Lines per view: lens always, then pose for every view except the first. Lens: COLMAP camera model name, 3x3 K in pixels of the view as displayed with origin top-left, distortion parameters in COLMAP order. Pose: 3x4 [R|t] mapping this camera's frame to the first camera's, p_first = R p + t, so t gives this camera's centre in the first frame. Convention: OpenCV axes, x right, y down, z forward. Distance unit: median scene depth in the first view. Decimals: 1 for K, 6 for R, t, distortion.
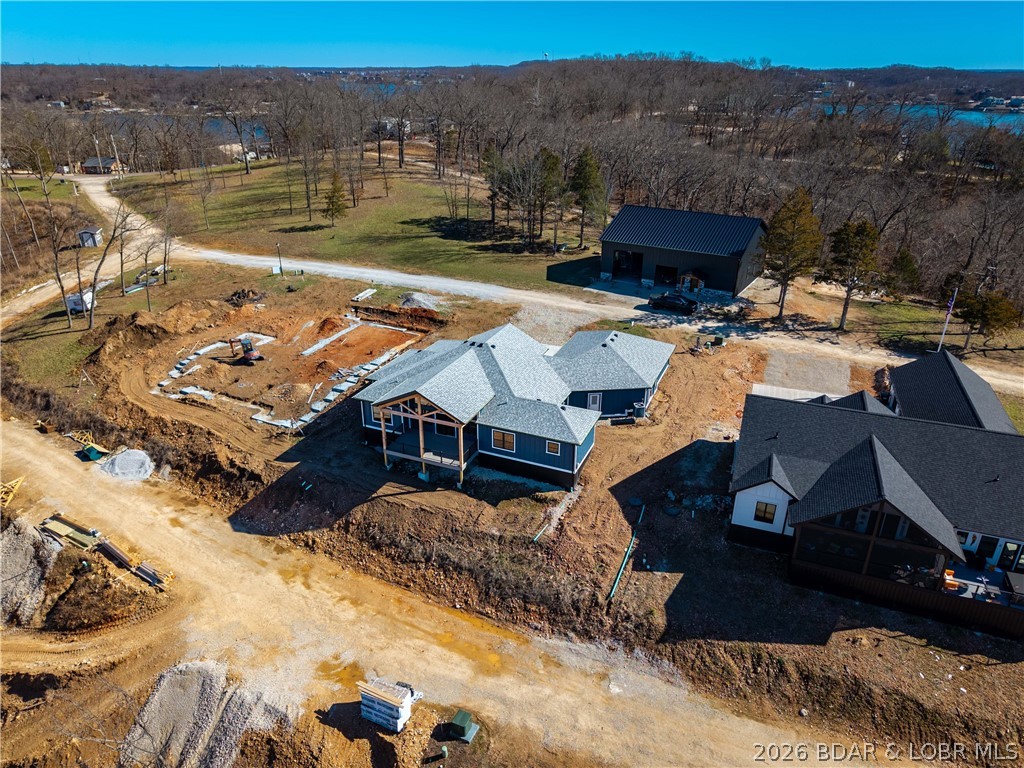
lens RADIAL K [[686.5, 0, 512.0], [0, 686.5, 384.0], [0, 0, 1]] dist [0.021703, -0.020138]
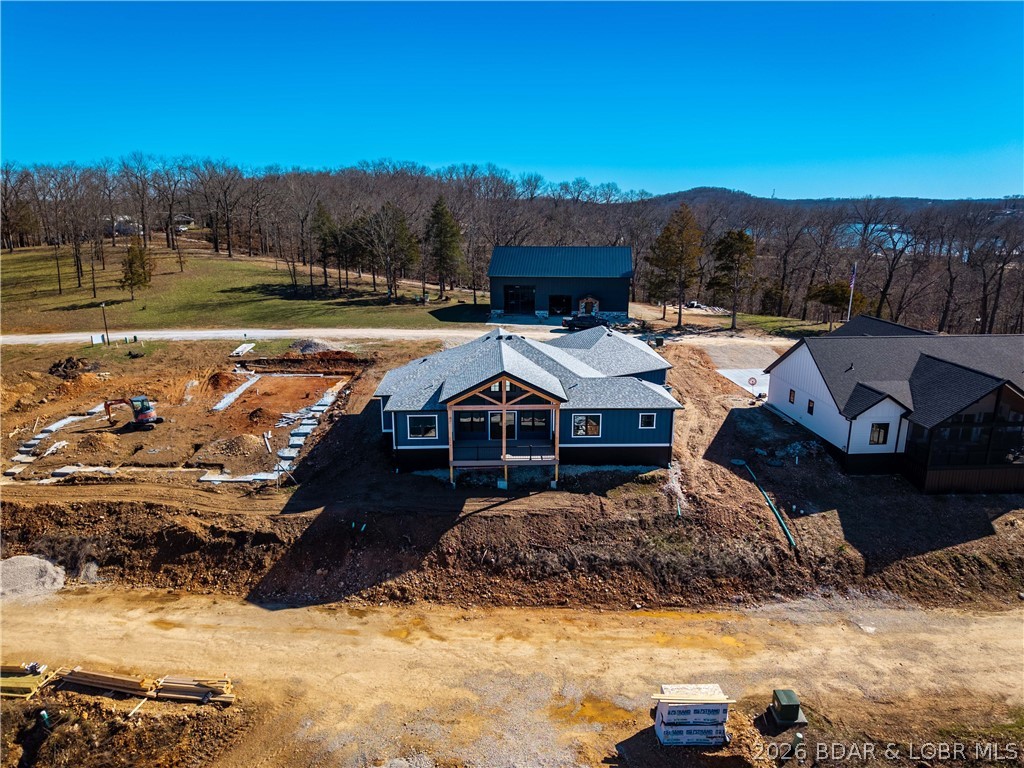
lens RADIAL K [[686.5, 0, 512.0], [0, 686.5, 384.0], [0, 0, 1]] dist [0.021703, -0.020138]
pose [[0.904084, -0.112103, 0.412389, -0.435253], [0.180917, 0.974643, -0.131680, 0.124193], [-0.387170, 0.193657, 0.901441, 0.231359]]
